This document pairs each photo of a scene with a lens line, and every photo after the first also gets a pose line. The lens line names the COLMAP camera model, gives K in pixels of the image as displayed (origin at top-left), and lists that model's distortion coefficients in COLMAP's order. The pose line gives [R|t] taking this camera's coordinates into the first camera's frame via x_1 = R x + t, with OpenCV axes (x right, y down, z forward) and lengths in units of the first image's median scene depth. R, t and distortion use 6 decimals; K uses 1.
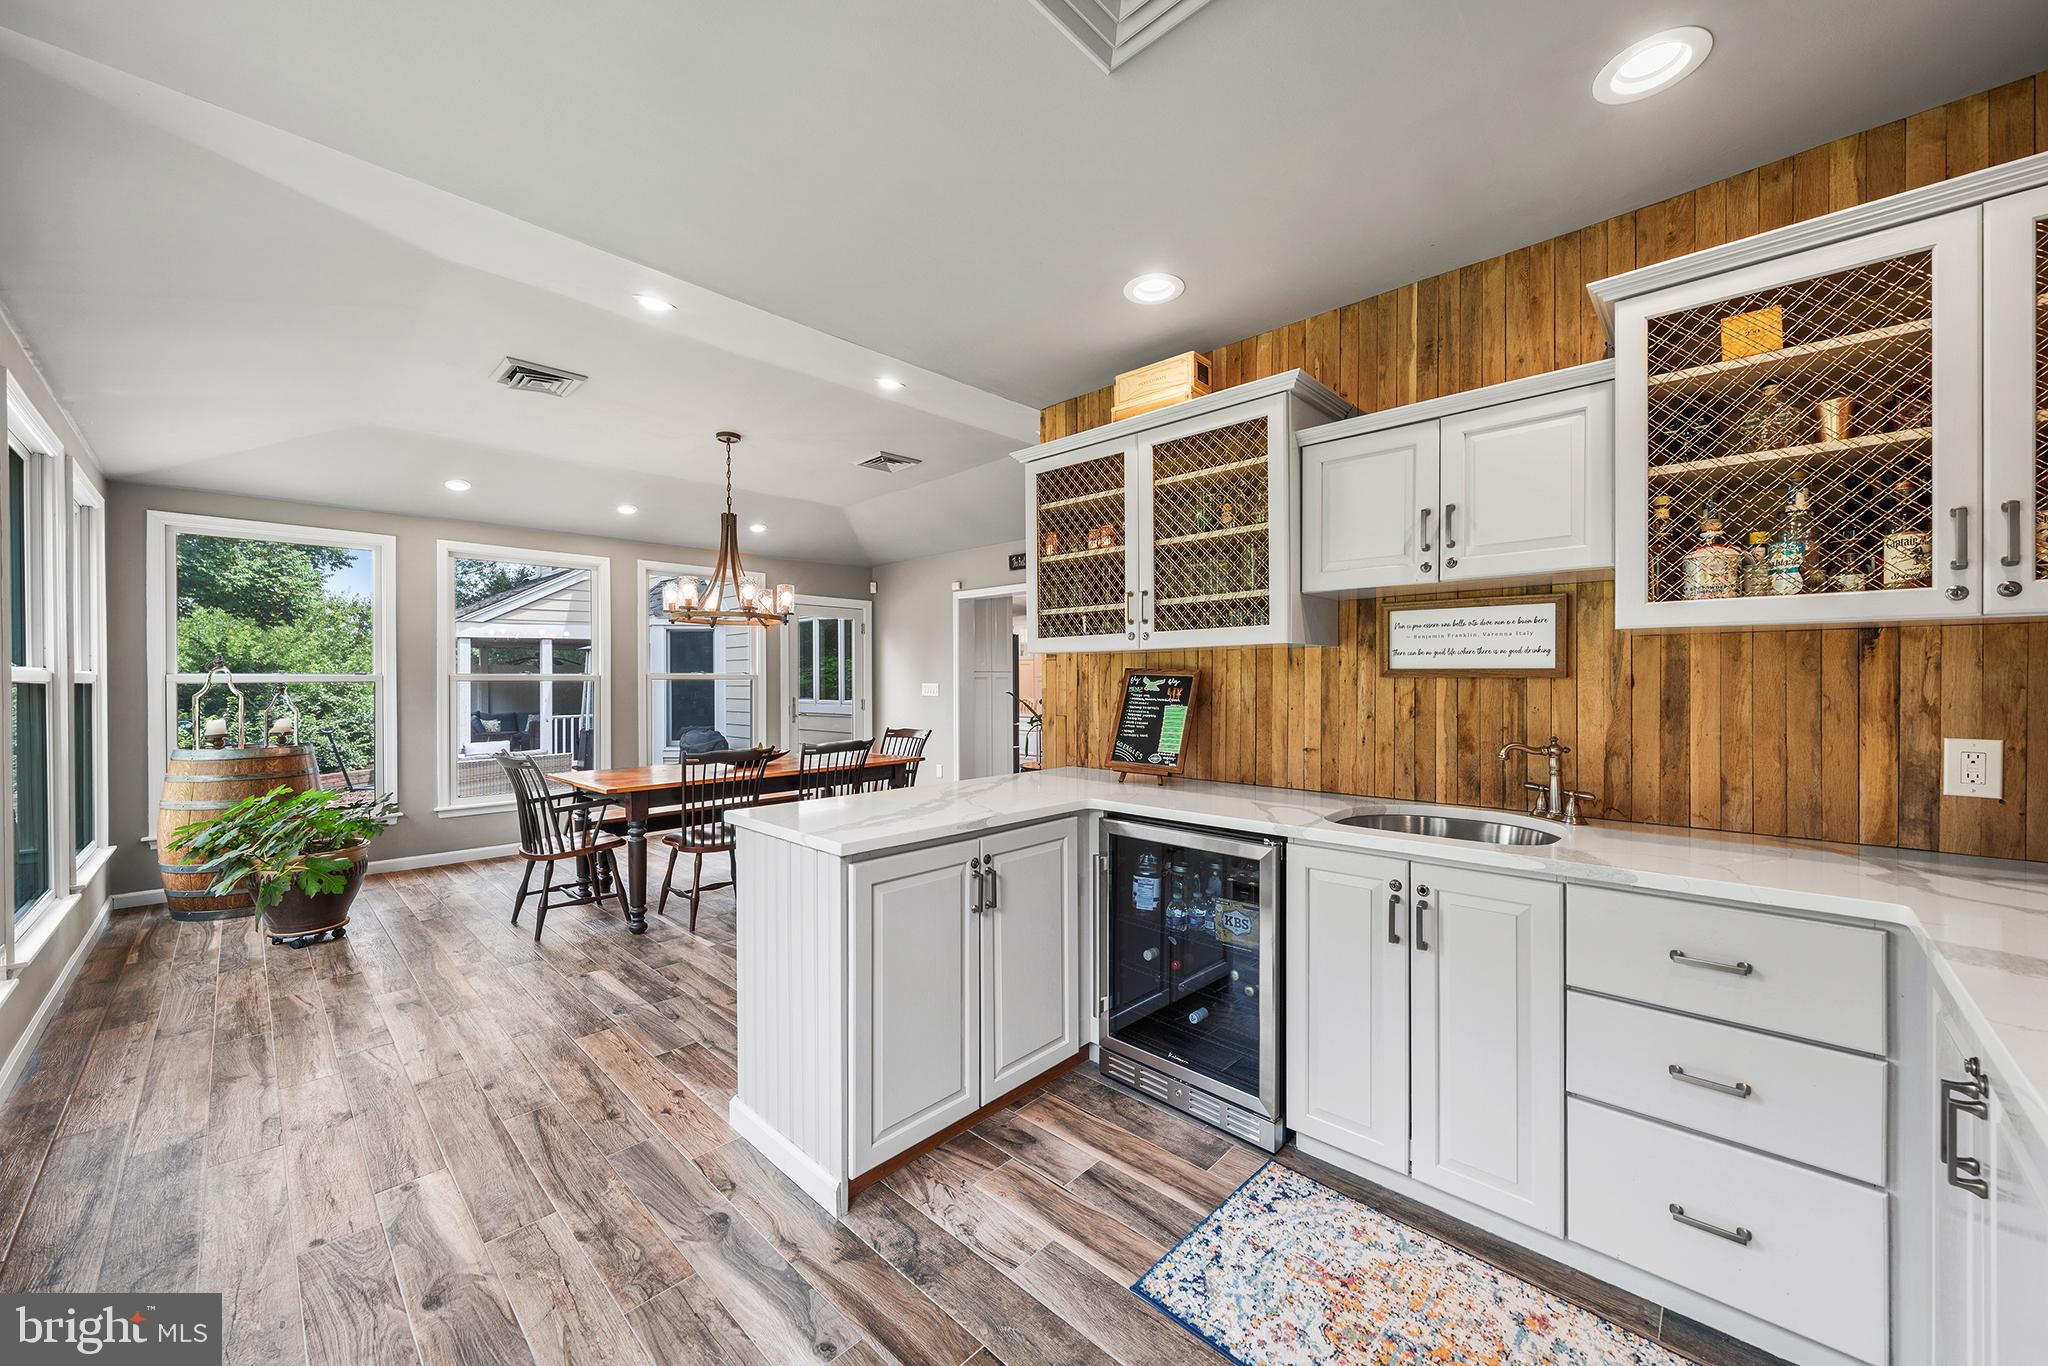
lens RADIAL K [[758.9, 0, 1024.0], [0, 758.9, 683.0], [0, 0, 1]] dist [-0.001579, -0.000099]
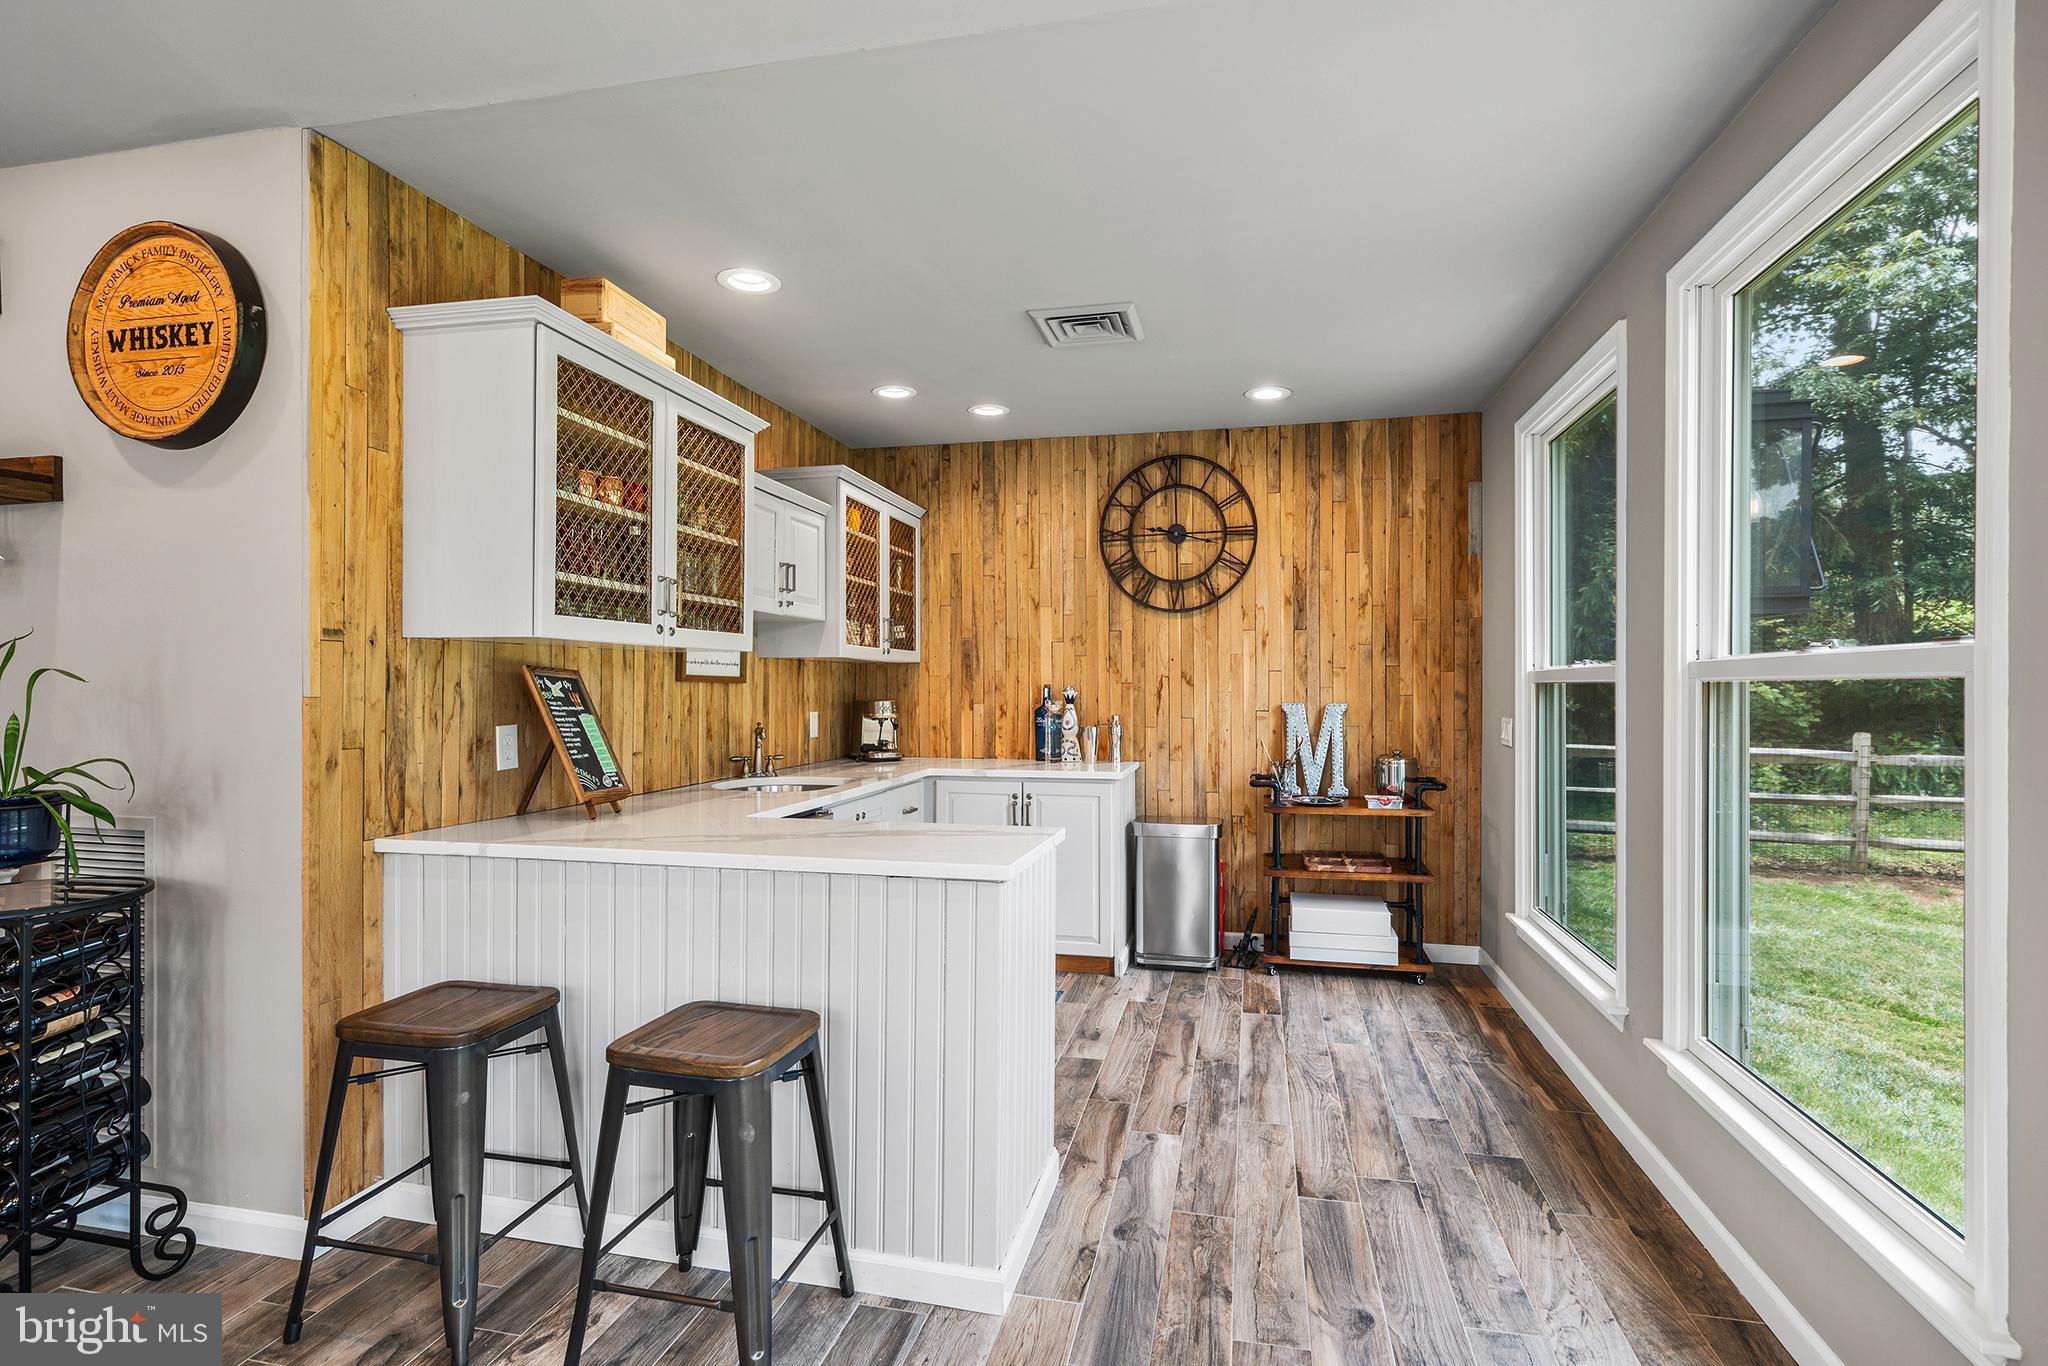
lens RADIAL K [[987.6, 0, 1027.7], [0, 987.6, 685.9], [0, 0, 1]] dist [-0.000562, -0.000097]
pose [[-0.513469, 0.004283, 0.858098, -1.244367], [0.004202, 0.999988, -0.002476, 0.005847], [-0.858098, 0.002334, -0.513481, 1.524505]]
